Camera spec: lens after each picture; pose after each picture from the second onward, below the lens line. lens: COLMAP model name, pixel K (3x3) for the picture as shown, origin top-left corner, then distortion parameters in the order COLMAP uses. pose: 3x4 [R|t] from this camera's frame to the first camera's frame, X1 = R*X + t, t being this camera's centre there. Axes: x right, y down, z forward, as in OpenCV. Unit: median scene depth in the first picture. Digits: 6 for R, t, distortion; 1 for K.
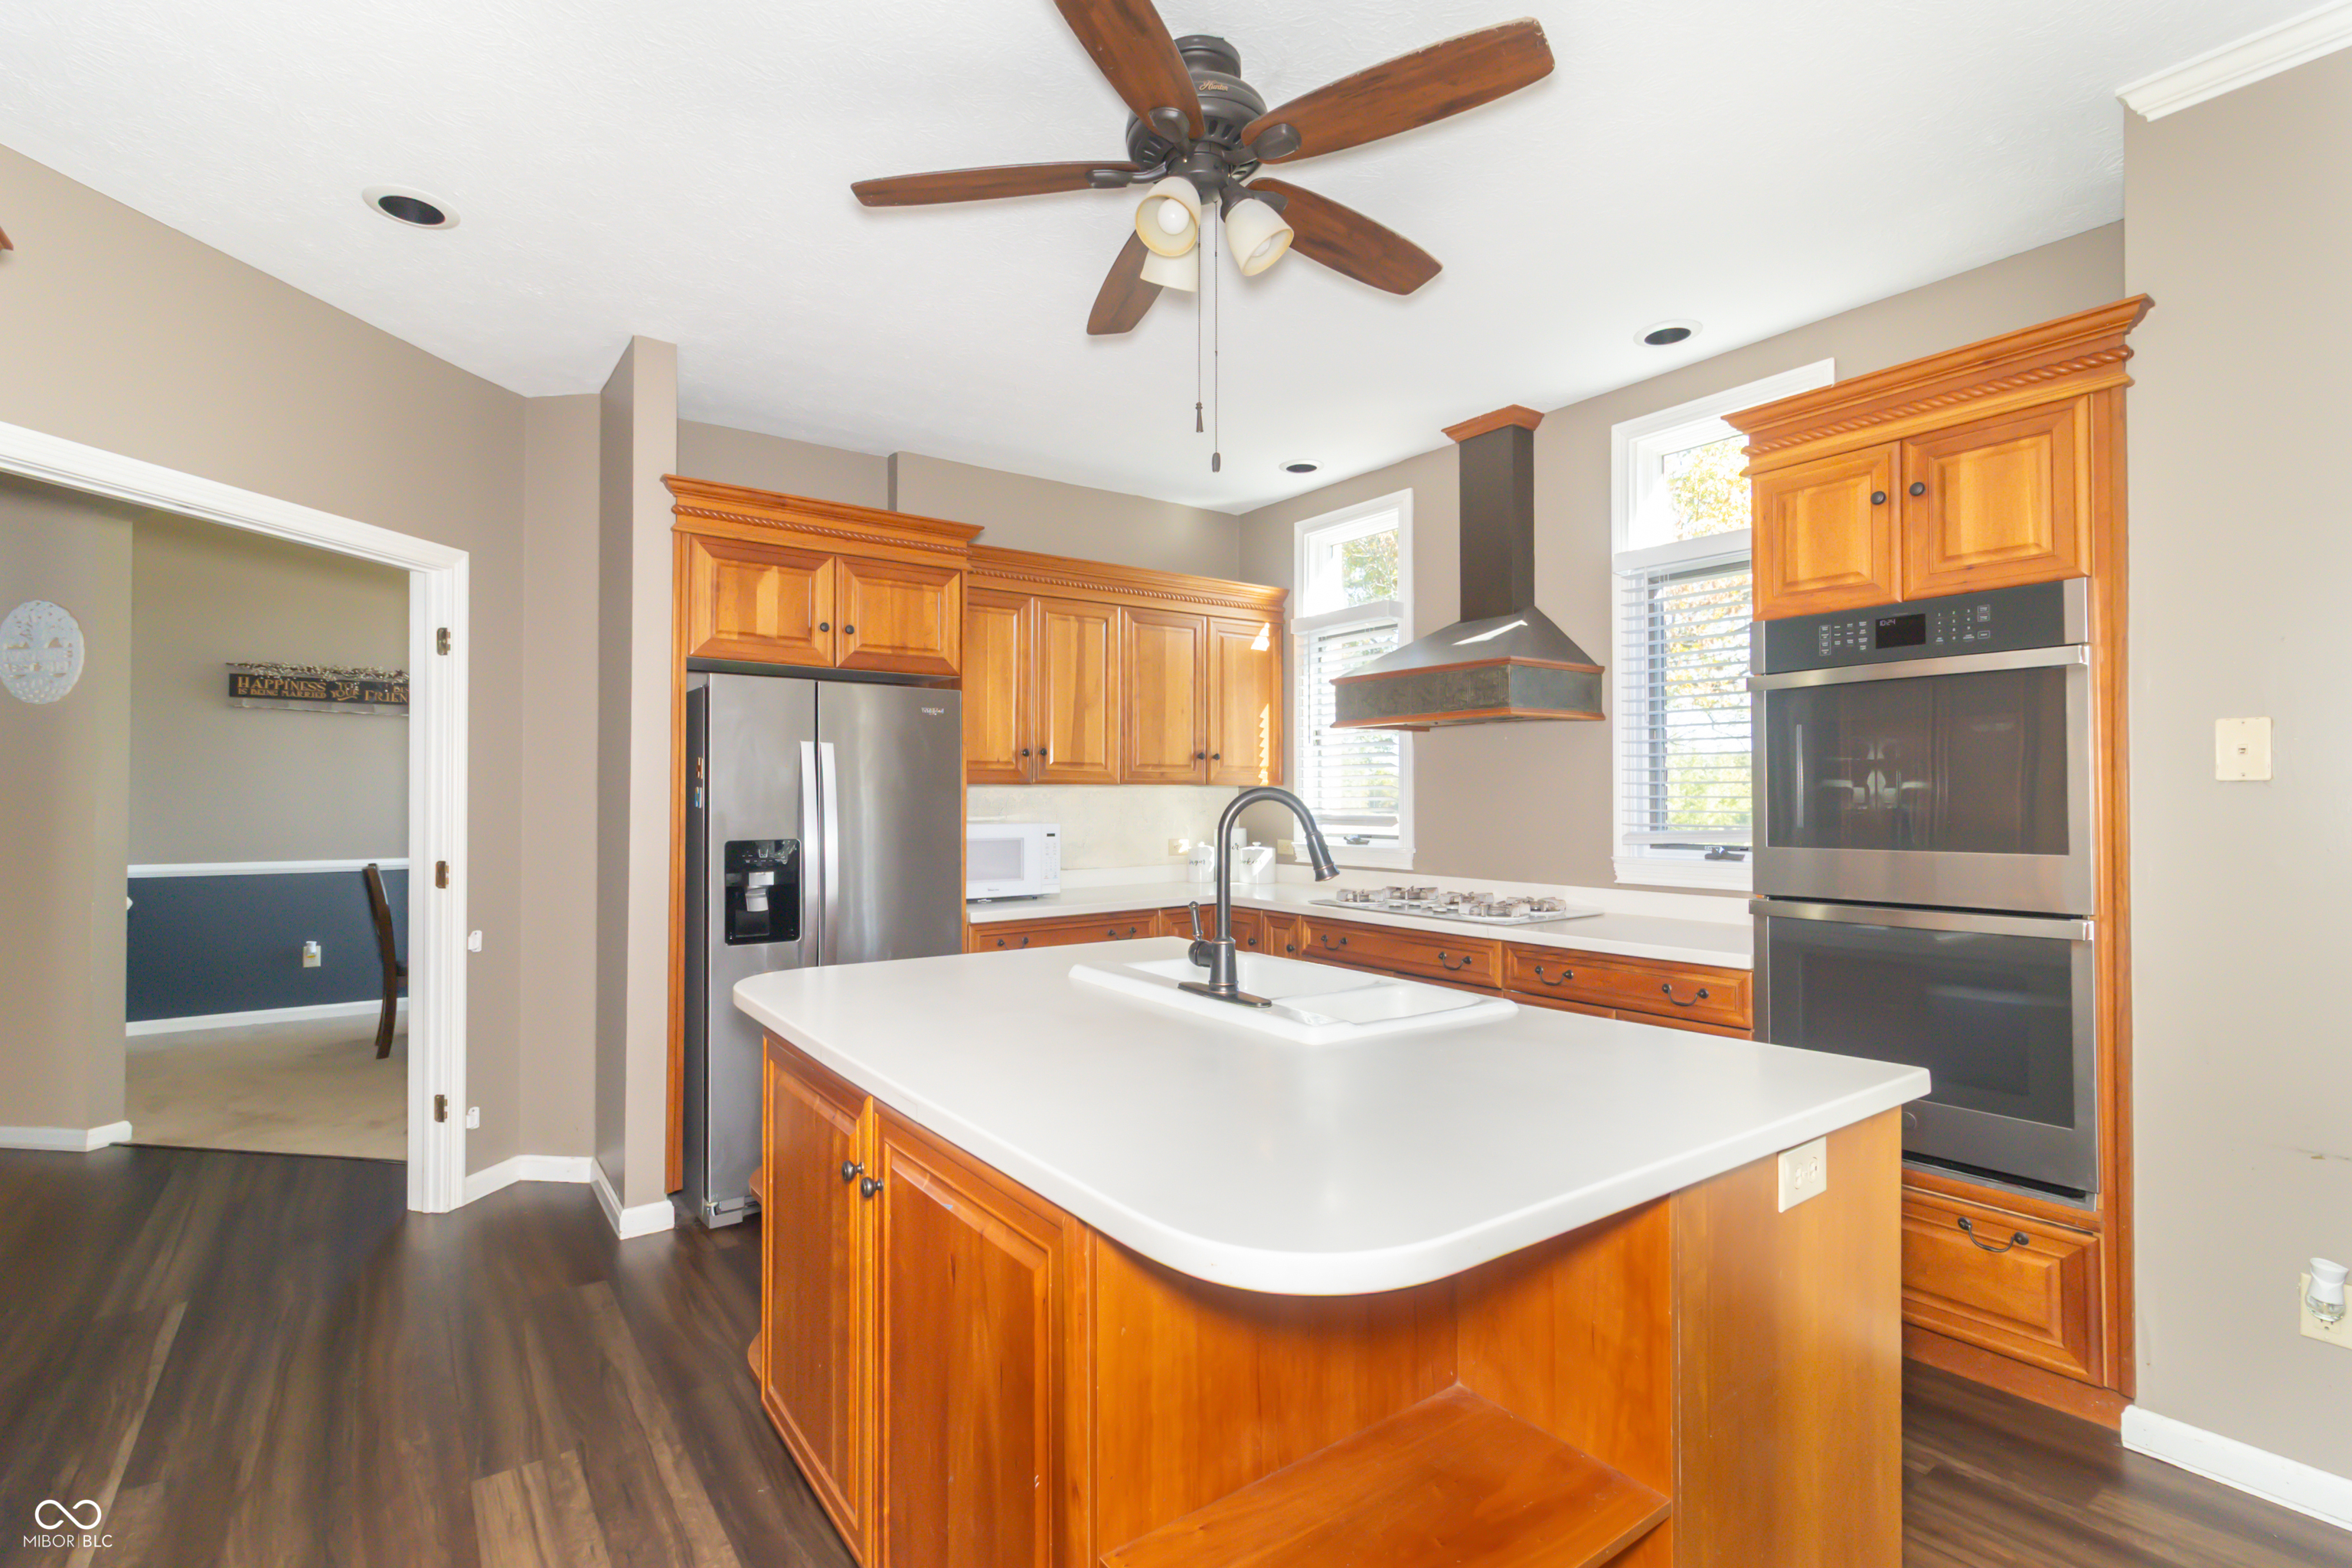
lens RADIAL K [[1091.4, 0, 1175.7], [0, 1091.4, 788.3], [0, 0, 1]] dist [-0.004571, 0.000874]
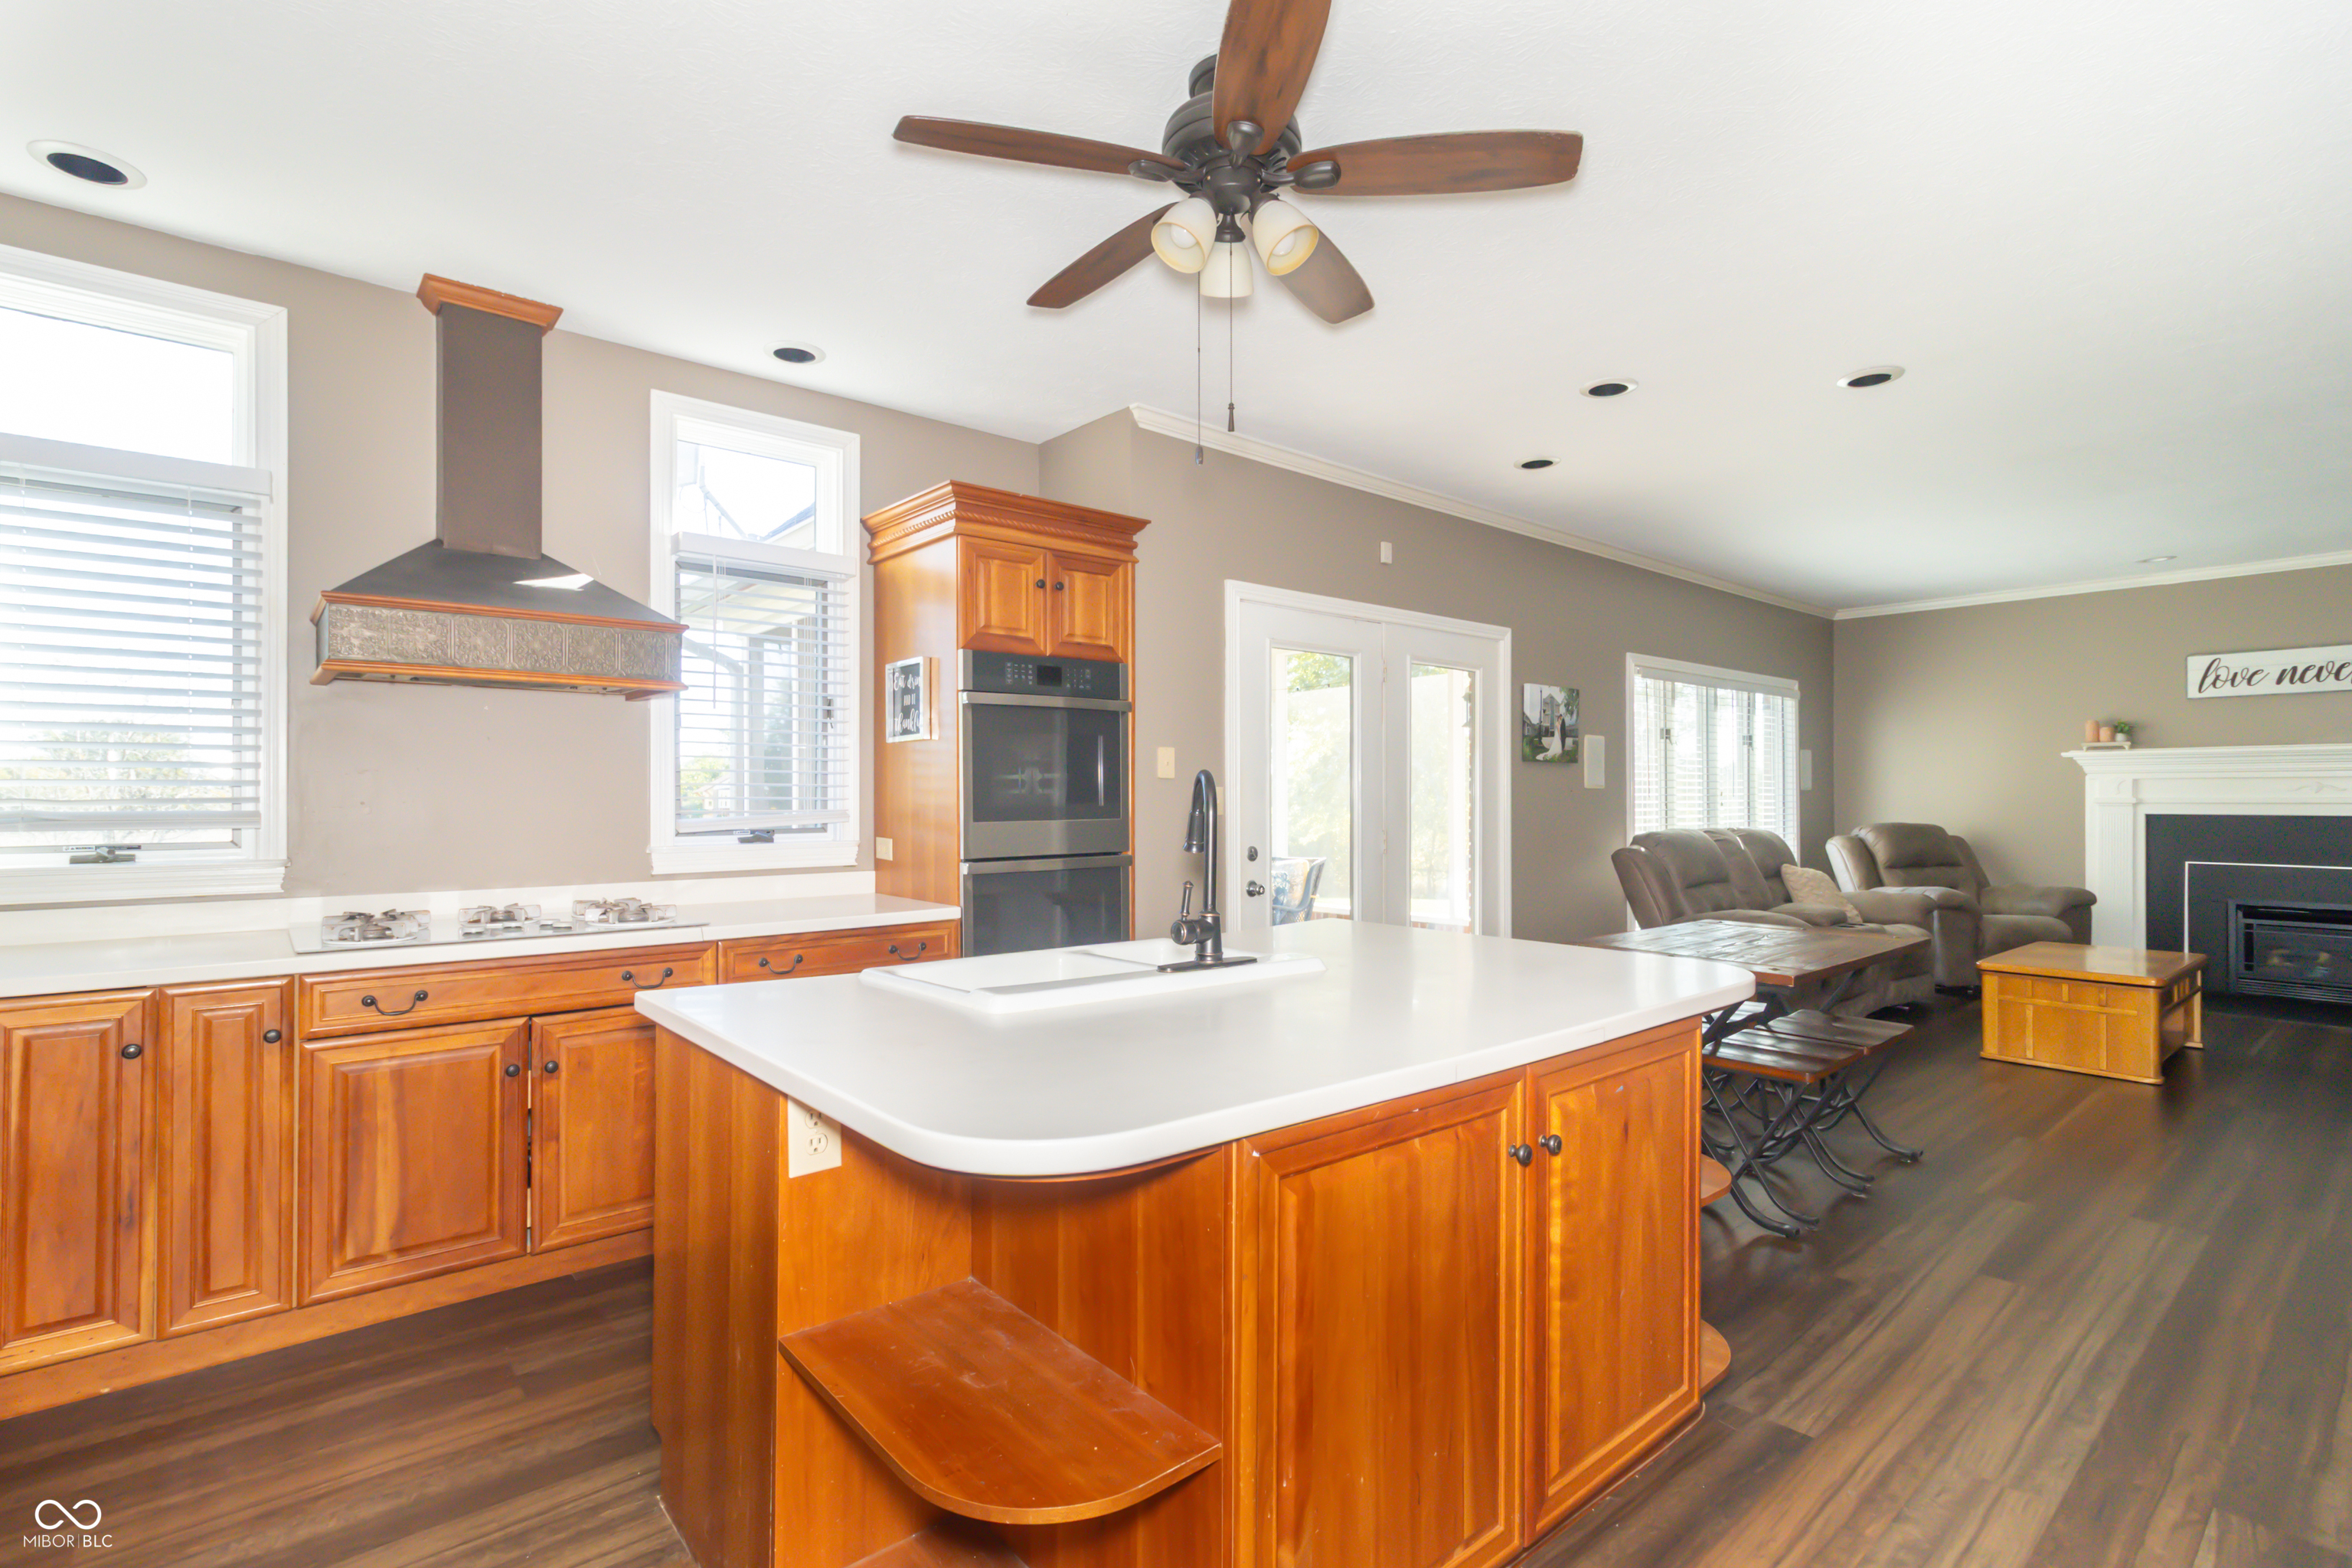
lens RADIAL K [[1091.4, 0, 1173.8], [0, 1091.4, 781.8], [0, 0, 1]] dist [-0.004571, 0.000874]
pose [[-0.081404, 0.008040, 0.996649, -0.817113], [-0.009284, 0.999918, -0.008824, 0.015415], [-0.996638, -0.009971, -0.081322, 0.895142]]
